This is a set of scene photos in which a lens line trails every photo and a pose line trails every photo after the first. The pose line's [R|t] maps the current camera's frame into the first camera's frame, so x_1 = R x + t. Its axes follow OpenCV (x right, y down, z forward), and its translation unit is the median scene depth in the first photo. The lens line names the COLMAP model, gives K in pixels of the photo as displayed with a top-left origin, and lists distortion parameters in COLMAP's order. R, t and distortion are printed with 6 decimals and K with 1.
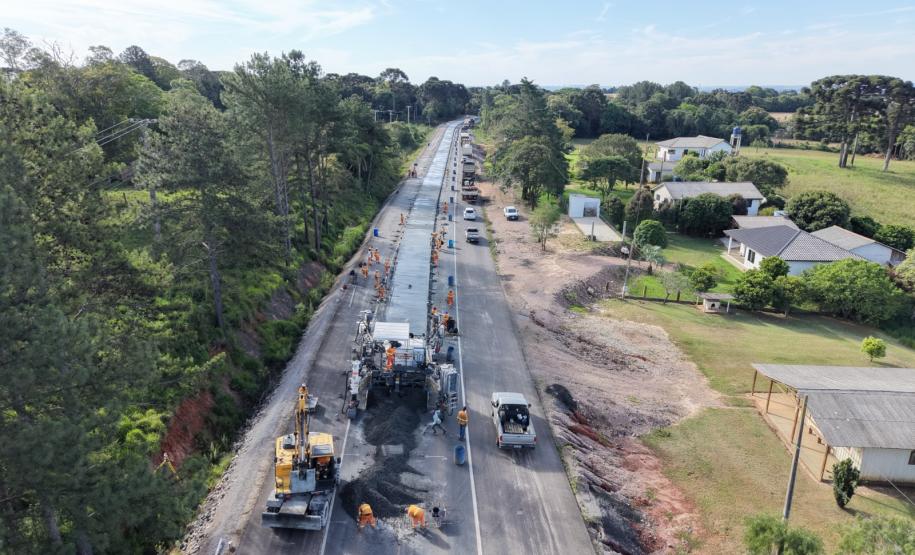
lens RADIAL K [[618.8, 0, 459.3], [0, 618.8, 290.0], [0, 0, 1]] dist [0.036164, -0.047367]
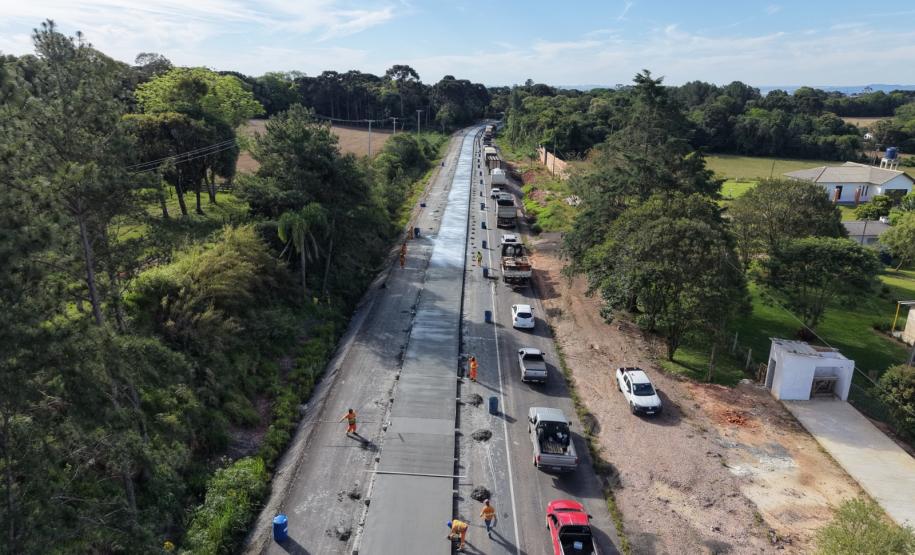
lens RADIAL K [[618.5, 0, 457.5], [0, 618.5, 277.5], [0, 0, 1]] dist [0.043852, -0.046913]
pose [[0.999679, 0.011374, -0.022631, -0.020306], [-0.011775, 0.999774, -0.017695, -0.130961], [0.022425, 0.017955, 0.999587, 0.393482]]
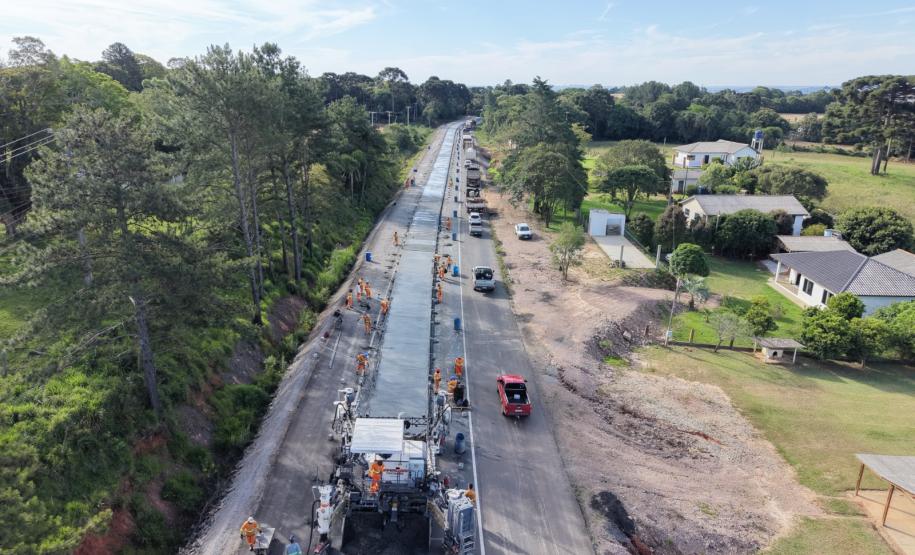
lens RADIAL K [[618.8, 0, 459.3], [0, 618.8, 290.0], [0, 0, 1]] dist [0.036164, -0.047367]
pose [[0.999998, 0.002005, 0.000404, -0.005147], [-0.002005, 0.999998, 0.000430, -0.027984], [-0.000403, -0.000431, 1.000000, 0.083083]]
